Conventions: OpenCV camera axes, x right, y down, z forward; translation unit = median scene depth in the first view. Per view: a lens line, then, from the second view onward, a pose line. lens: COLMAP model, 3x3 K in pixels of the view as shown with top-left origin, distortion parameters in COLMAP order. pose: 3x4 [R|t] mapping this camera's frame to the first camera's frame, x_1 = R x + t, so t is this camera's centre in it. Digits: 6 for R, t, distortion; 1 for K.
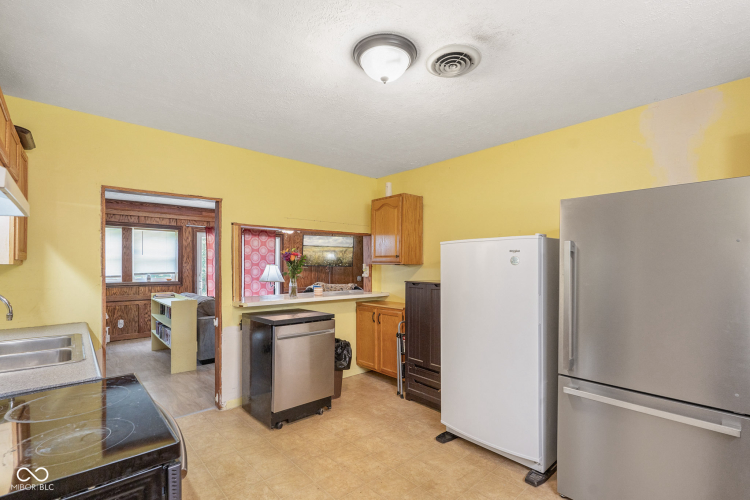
lens RADIAL K [[340.7, 0, 371.7], [0, 340.7, 261.9], [0, 0, 1]] dist [-0.002554, -0.000504]
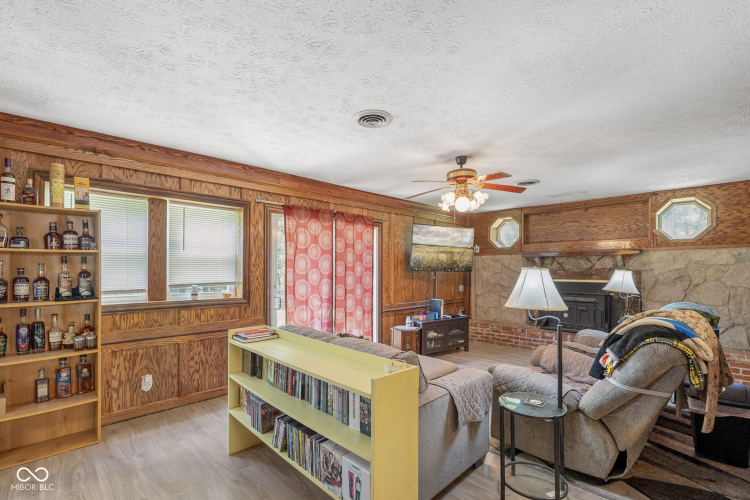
lens RADIAL K [[340.7, 0, 367.7], [0, 340.7, 264.1], [0, 0, 1]] dist [-0.002554, -0.000504]
pose [[0.998928, 0.002992, 0.046199, -0.410278], [-0.002810, 0.999988, -0.003998, 0.002207], [-0.046210, 0.003864, 0.998924, 0.449036]]
